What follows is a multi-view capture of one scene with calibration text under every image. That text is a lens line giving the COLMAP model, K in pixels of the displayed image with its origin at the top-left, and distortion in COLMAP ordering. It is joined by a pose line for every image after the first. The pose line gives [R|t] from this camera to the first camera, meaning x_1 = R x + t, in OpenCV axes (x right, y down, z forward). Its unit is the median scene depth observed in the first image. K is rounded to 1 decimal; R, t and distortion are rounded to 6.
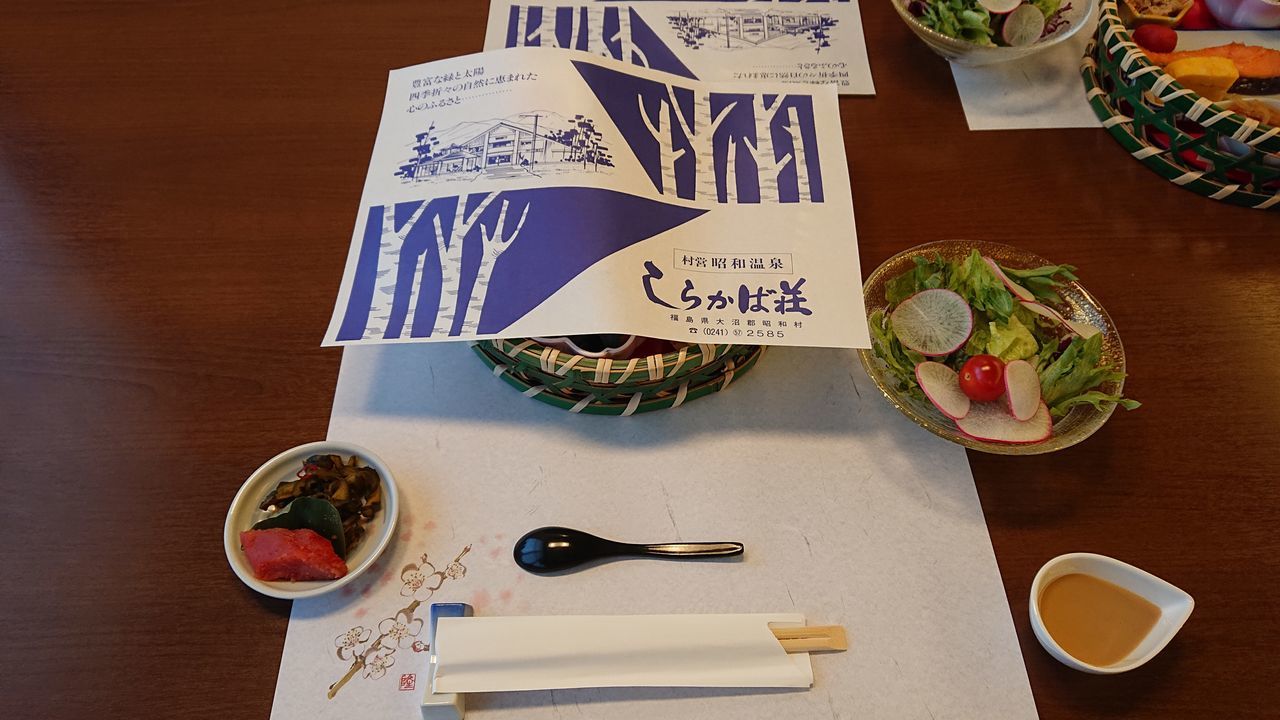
lens RADIAL K [[844.9, 0, 640.0], [0, 844.9, 360.0], [0, 0, 1]] dist [0.200836, -0.310308]
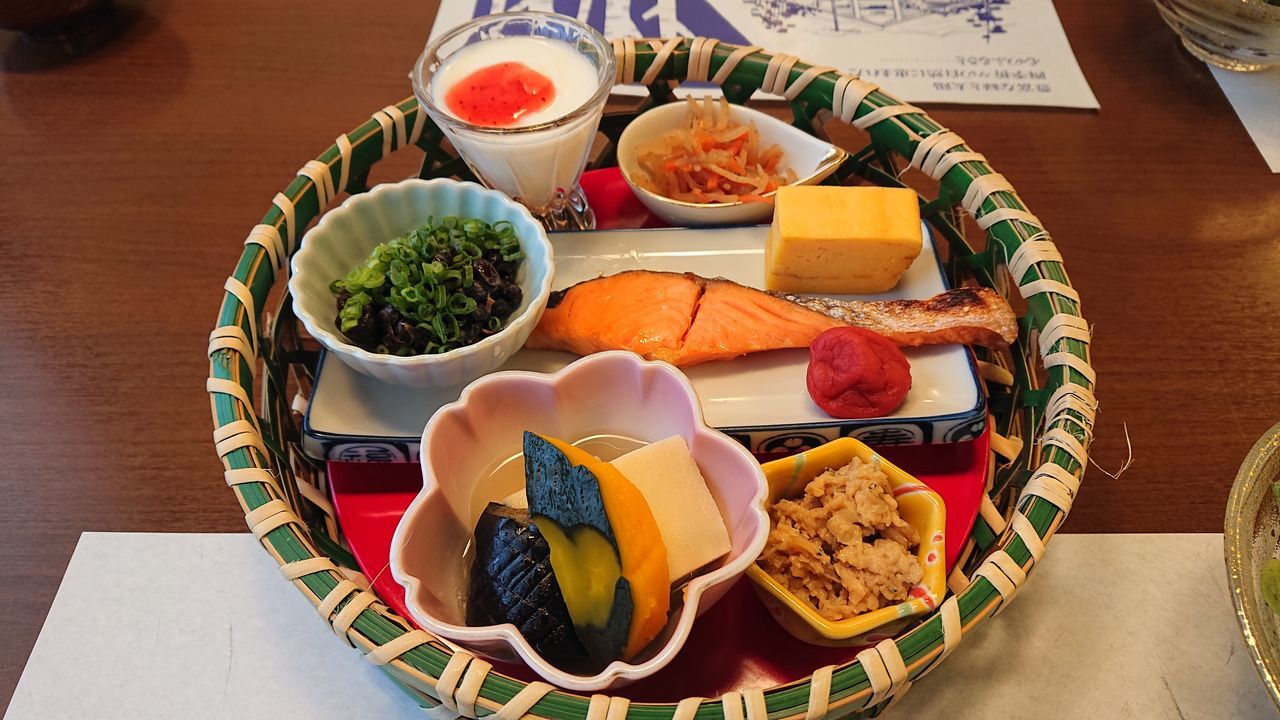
lens RADIAL K [[847.1, 0, 640.0], [0, 847.1, 360.0], [0, 0, 1]] dist [0.175819, -0.264816]
pose [[0.999417, 0.026351, -0.021720, -0.015909], [-0.028025, 0.996339, -0.080765, -0.079313], [0.019512, 0.081326, 0.996497, 0.409541]]
